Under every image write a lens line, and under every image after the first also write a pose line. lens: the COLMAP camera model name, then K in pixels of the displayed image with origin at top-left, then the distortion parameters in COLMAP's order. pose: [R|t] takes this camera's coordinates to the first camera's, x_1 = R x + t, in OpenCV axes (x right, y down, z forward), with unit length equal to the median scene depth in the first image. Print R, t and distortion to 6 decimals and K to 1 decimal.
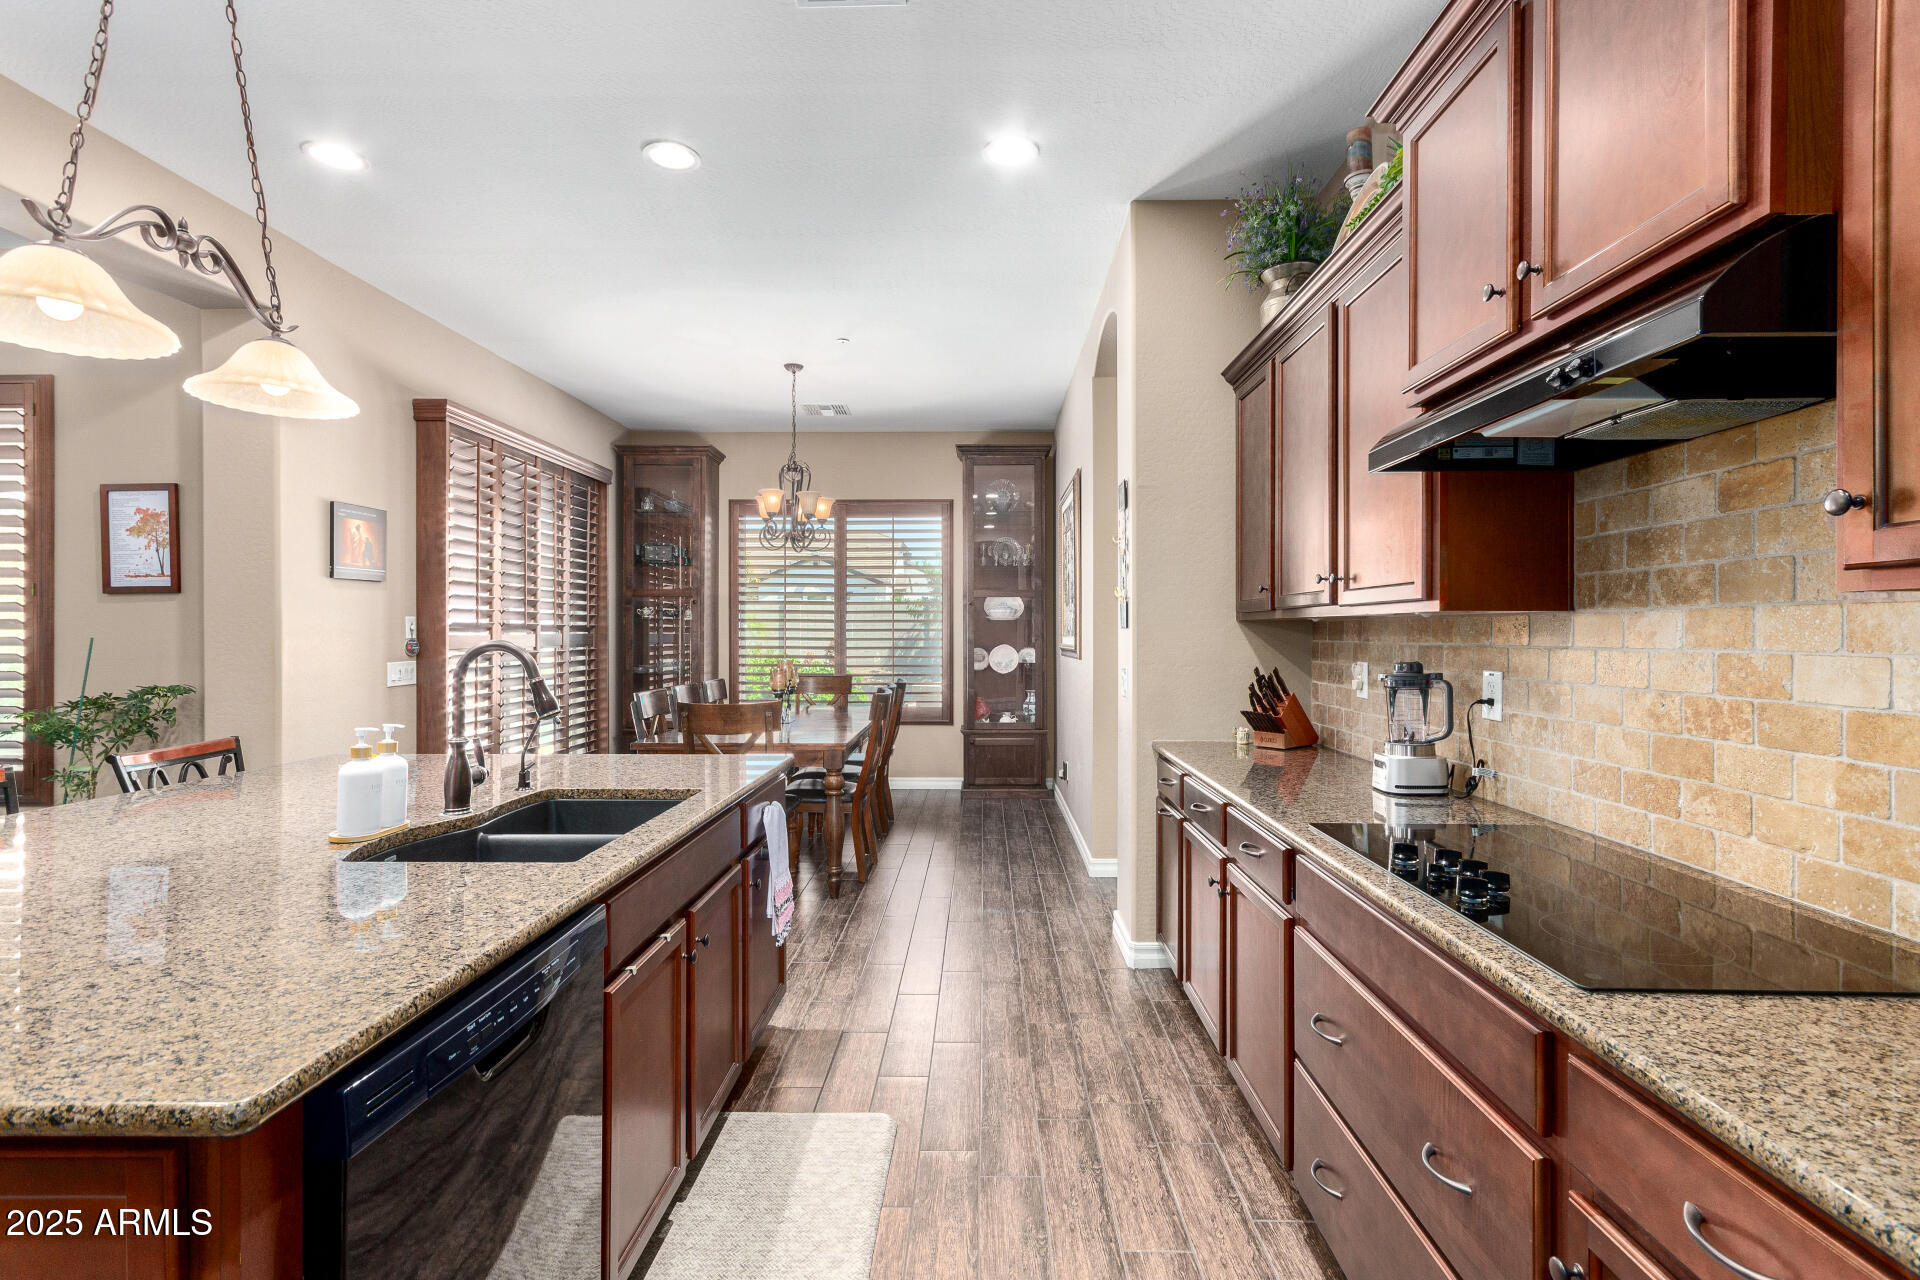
lens RADIAL K [[891.8, 0, 964.9], [0, 891.8, 638.4], [0, 0, 1]] dist [0.003564, 0.001859]
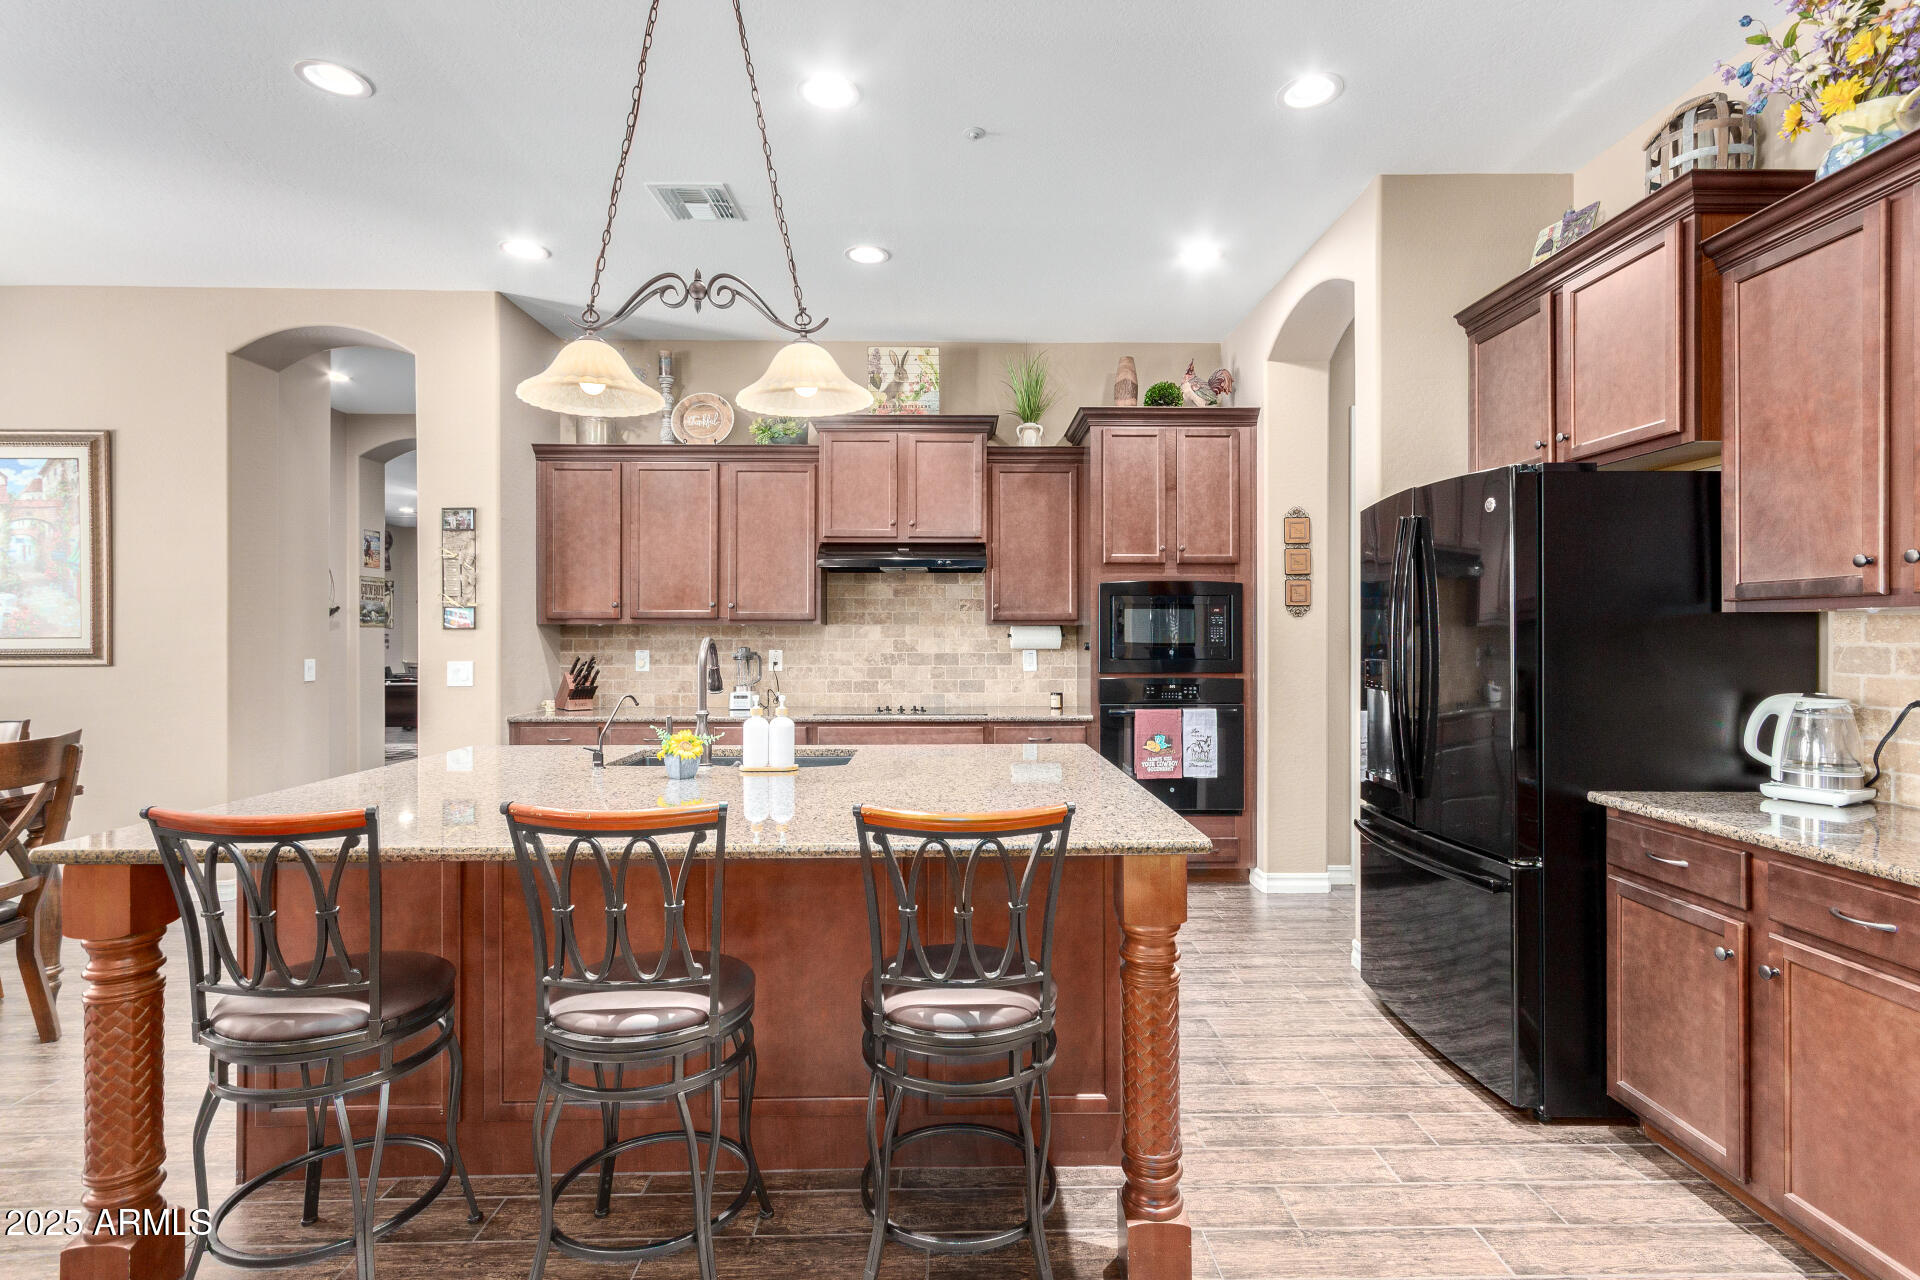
lens RADIAL K [[891.8, 0, 961.2], [0, 891.8, 633.4], [0, 0, 1]] dist [0.003564, 0.001859]
pose [[-0.043440, 0.000863, 0.999056, -2.270127], [0.005280, 0.999986, -0.000635, -0.001915], [-0.999042, 0.005248, -0.043444, 0.818013]]
